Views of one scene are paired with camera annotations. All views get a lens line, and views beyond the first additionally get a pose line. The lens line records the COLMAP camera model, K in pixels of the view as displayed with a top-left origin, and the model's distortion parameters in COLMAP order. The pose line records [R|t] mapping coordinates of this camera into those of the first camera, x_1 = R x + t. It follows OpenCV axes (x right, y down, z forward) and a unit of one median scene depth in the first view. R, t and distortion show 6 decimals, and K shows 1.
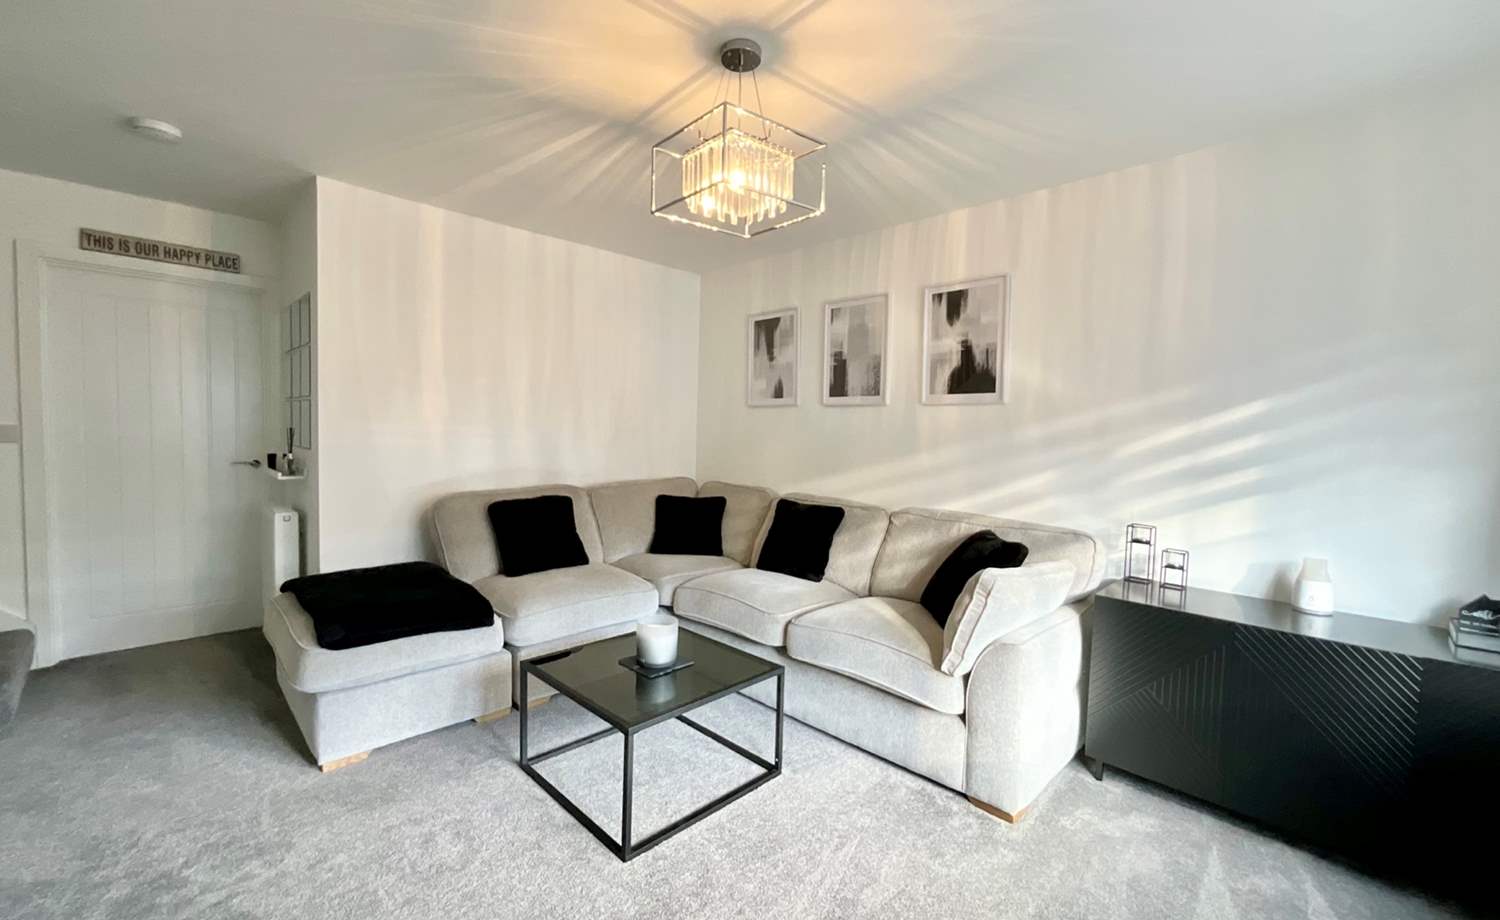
lens RADIAL K [[612.7, 0, 747.3], [0, 612.7, 459.7], [0, 0, 1]] dist [0.008458, -0.000246]
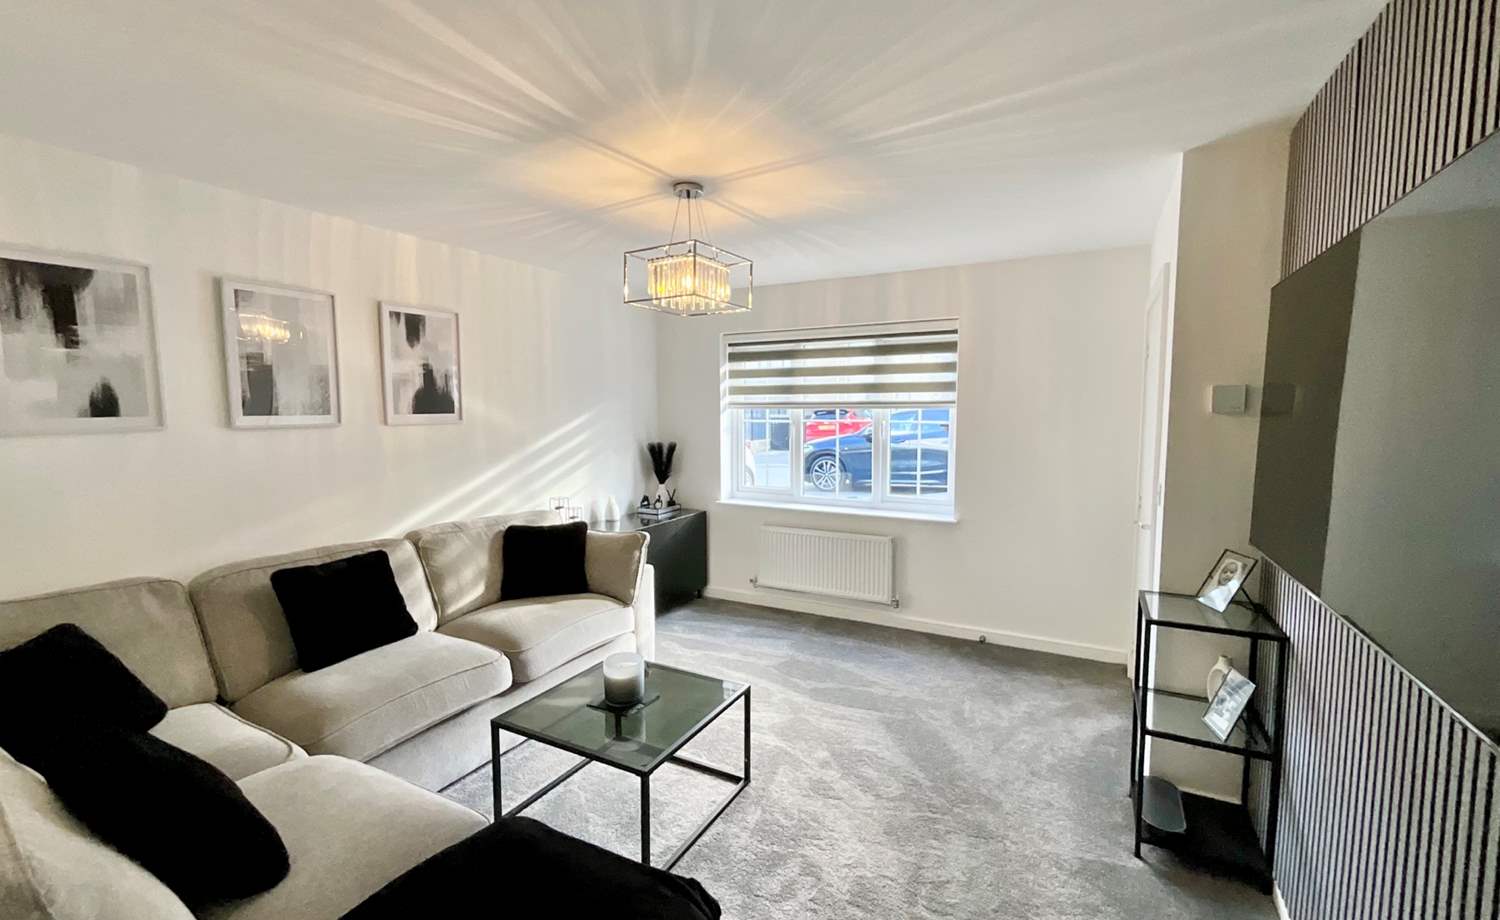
lens RADIAL K [[629.2, 0, 744.7], [0, 629.2, 461.8], [0, 0, 1]] dist [0.008957, 0.000035]
pose [[-0.270086, -0.104783, 0.957118, -0.826580], [0.045999, 0.991521, 0.121530, -0.129333], [-0.961737, 0.076850, -0.262976, 0.742570]]
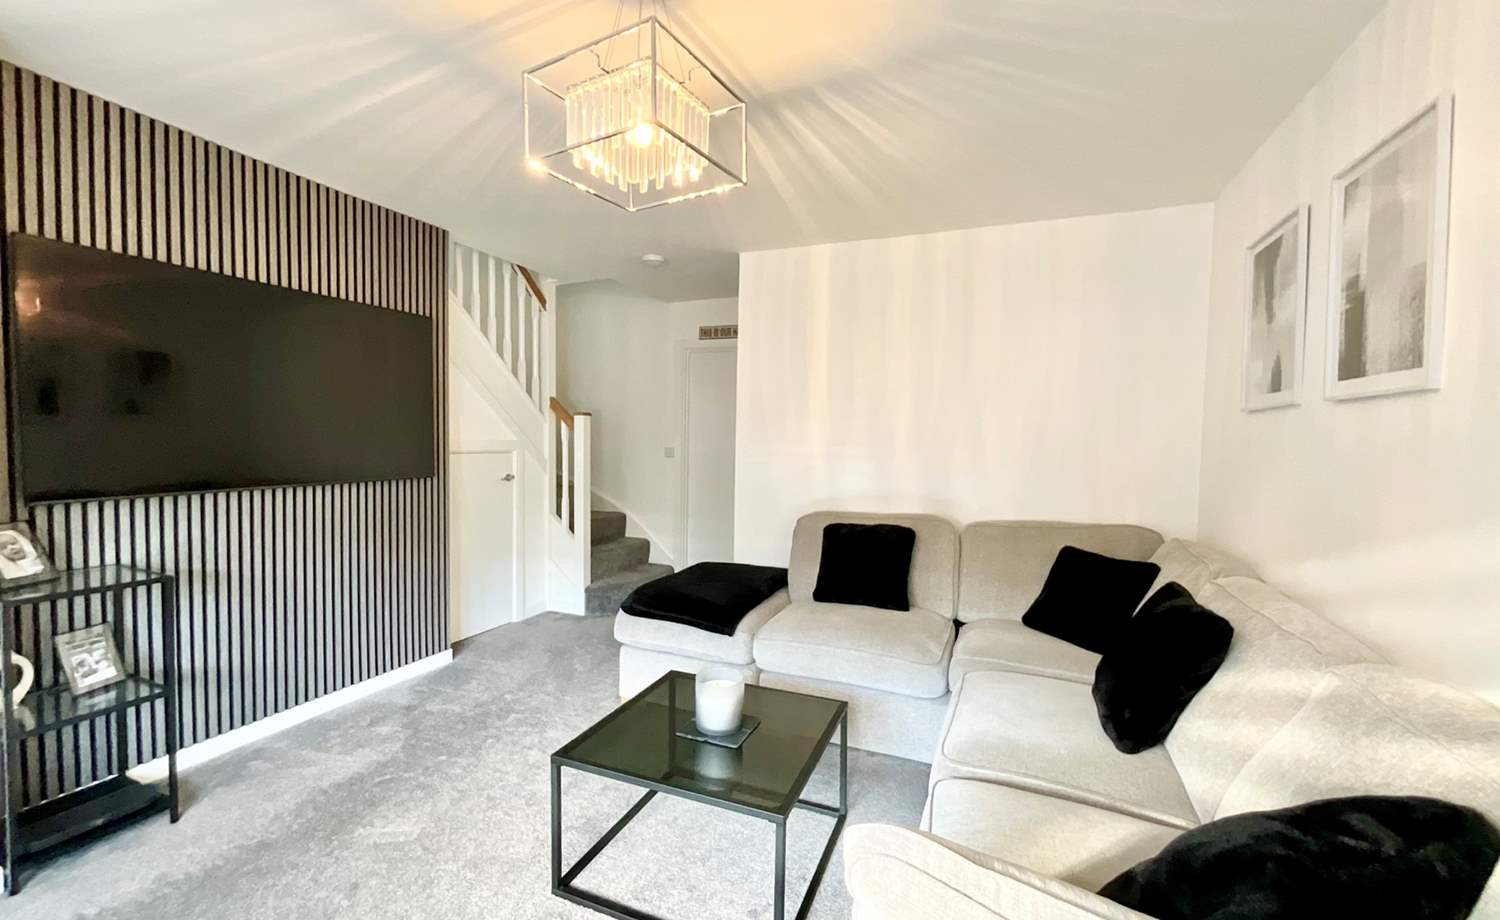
lens RADIAL K [[612.7, 0, 747.3], [0, 612.7, 459.7], [0, 0, 1]] dist [0.008458, -0.000246]
pose [[0.384164, 0.016013, -0.923126, 0.449215], [-0.051173, 0.998682, -0.003972, -0.023580], [0.921846, 0.048765, 0.384477, 0.488845]]
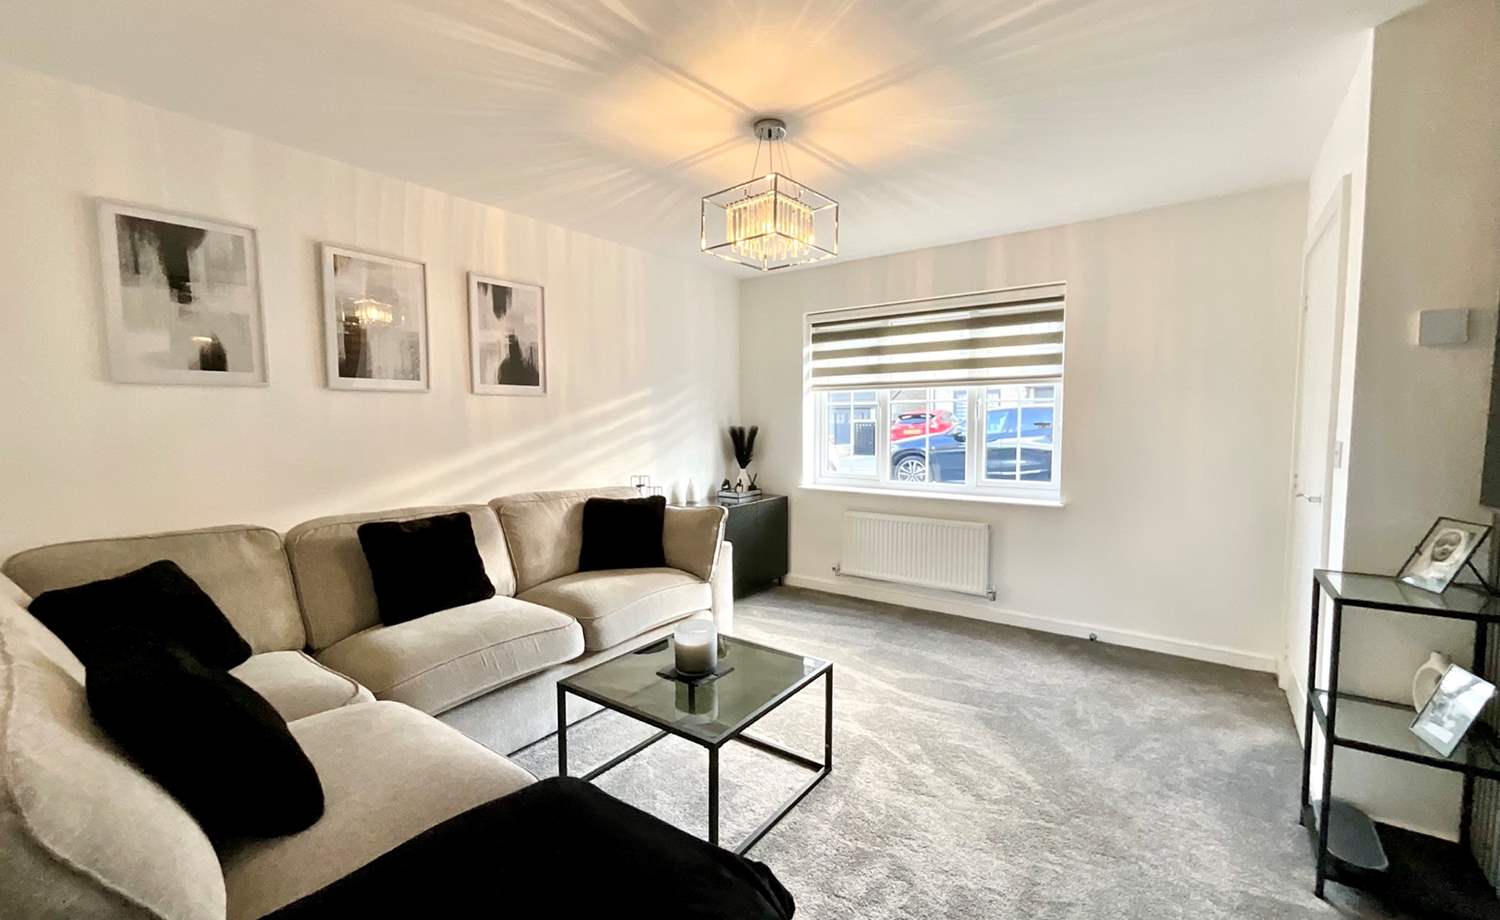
lens RADIAL K [[612.7, 0, 747.3], [0, 612.7, 459.7], [0, 0, 1]] dist [0.008458, -0.000246]
pose [[-0.141549, -0.089714, 0.985858, -0.757474], [0.051268, 0.993884, 0.097806, -0.059846], [-0.988603, 0.064387, -0.136084, 0.725947]]
